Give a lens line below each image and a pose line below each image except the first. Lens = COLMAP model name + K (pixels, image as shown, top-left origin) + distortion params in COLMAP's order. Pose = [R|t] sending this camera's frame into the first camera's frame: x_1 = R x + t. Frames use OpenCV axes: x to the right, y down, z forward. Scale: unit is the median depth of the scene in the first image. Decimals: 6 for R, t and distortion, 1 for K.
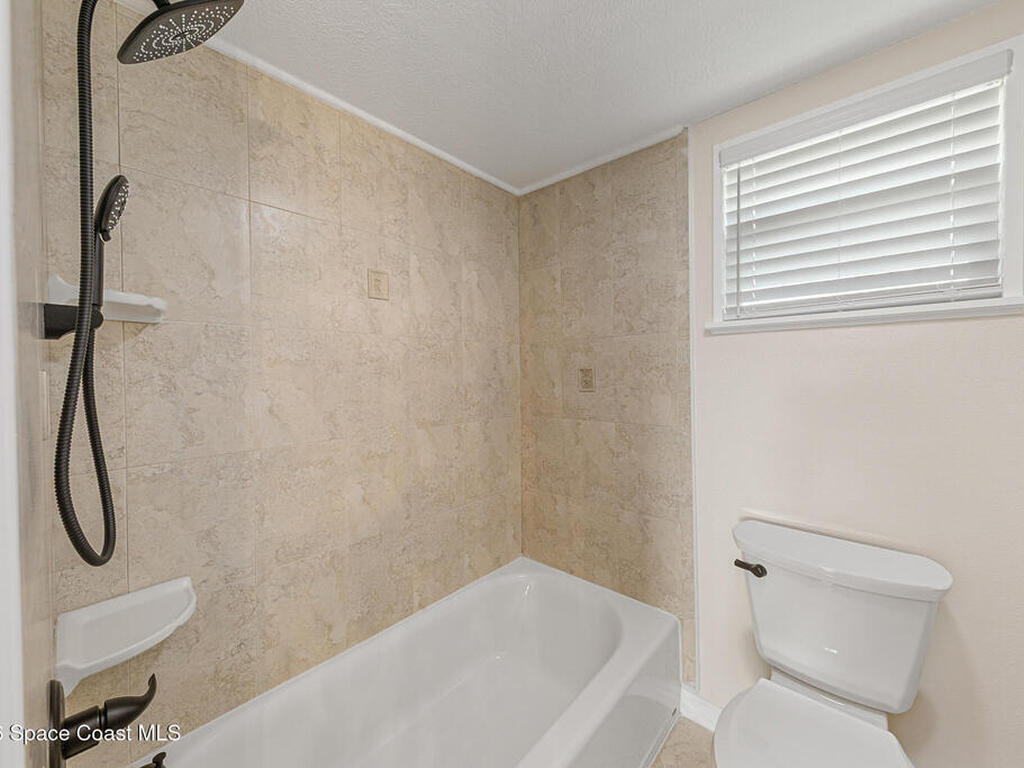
lens RADIAL K [[404.5, 0, 510.5], [0, 404.5, 380.8], [0, 0, 1]] dist [0.002434, 0.000176]
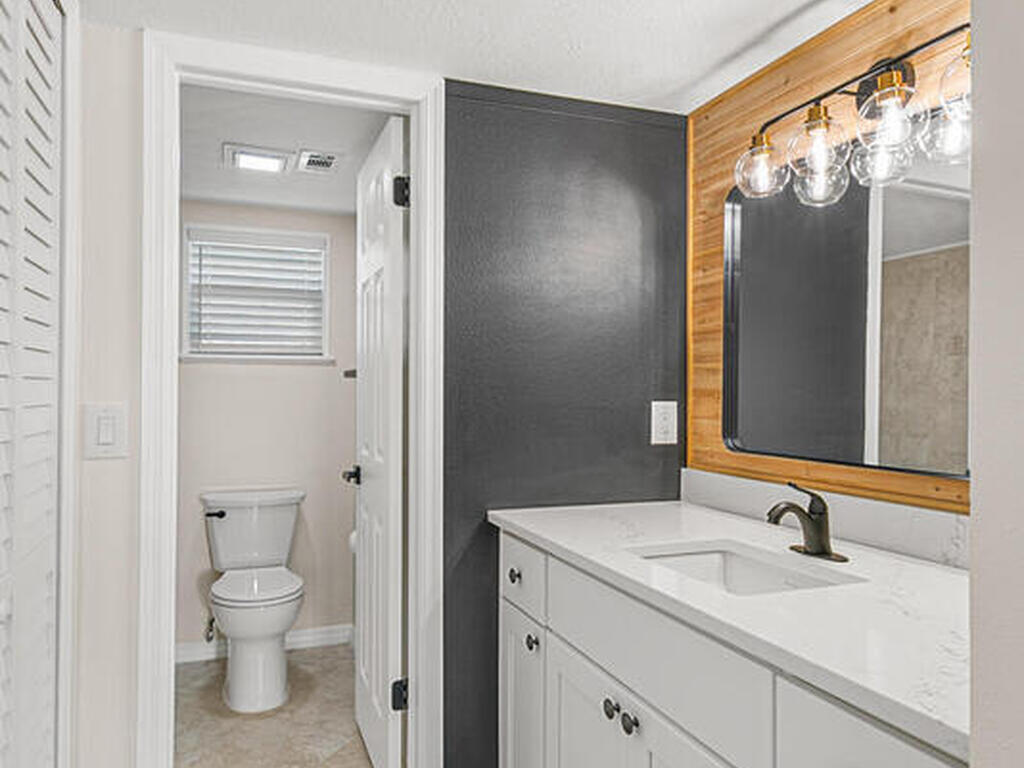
lens RADIAL K [[727.7, 0, 511.3], [0, 727.7, 388.2], [0, 0, 1]] dist [0.002176, 0.000596]
pose [[0.445096, 0.011533, 0.895409, -1.219562], [-0.001825, 0.999927, -0.011972, 0.001473], [-0.895481, 0.003694, 0.445084, -1.094708]]
